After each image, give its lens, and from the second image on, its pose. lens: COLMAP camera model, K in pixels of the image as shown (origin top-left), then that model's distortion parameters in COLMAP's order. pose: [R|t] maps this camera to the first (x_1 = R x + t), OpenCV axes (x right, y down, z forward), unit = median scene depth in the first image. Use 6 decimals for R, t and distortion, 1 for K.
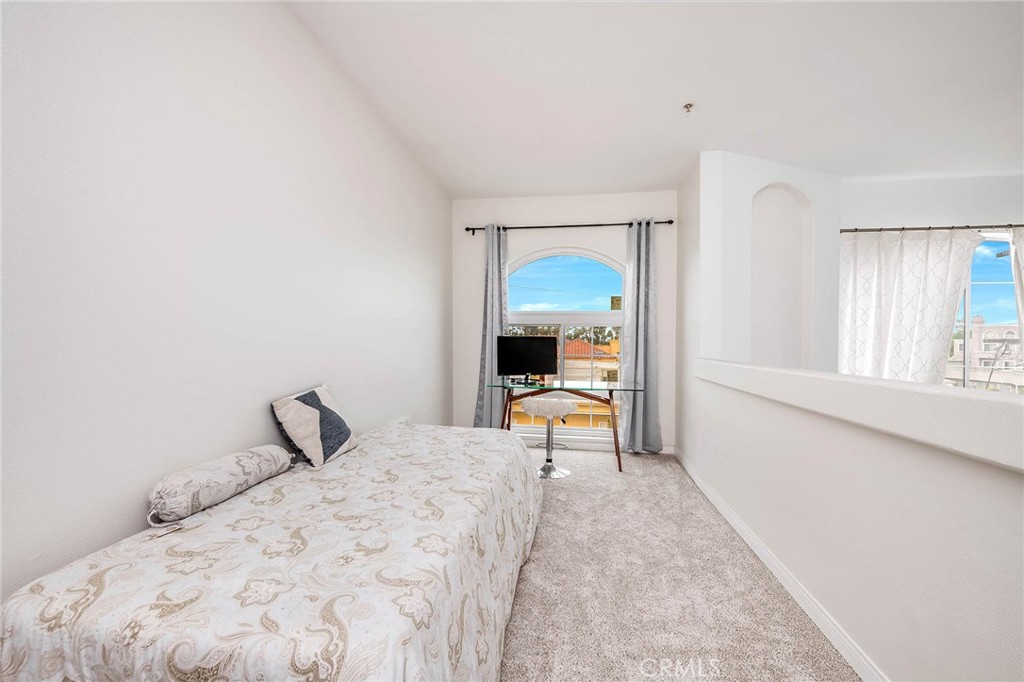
lens RADIAL K [[405.8, 0, 515.5], [0, 405.8, 345.8], [0, 0, 1]] dist [0.000377, -0.003239]
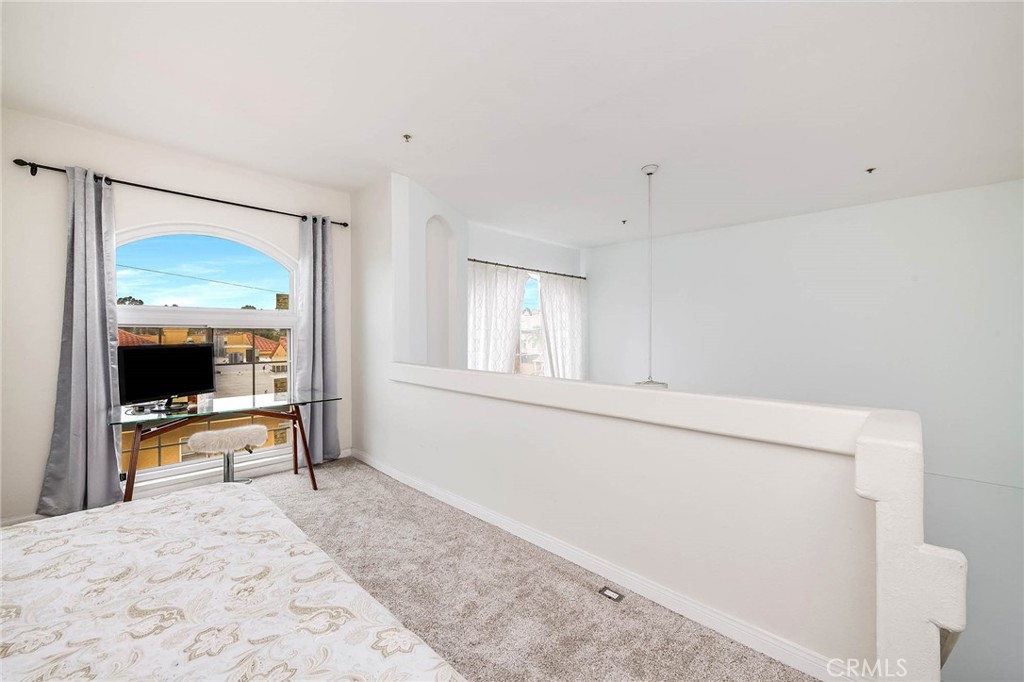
lens RADIAL K [[408.6, 0, 511.0], [0, 408.6, 335.4], [0, 0, 1]] dist [0.000225, -0.003039]
pose [[0.576900, -0.015375, 0.816670, -0.211613], [0.009027, 0.999882, 0.012447, -0.042821], [-0.816765, 0.000192, 0.576971, 0.091343]]
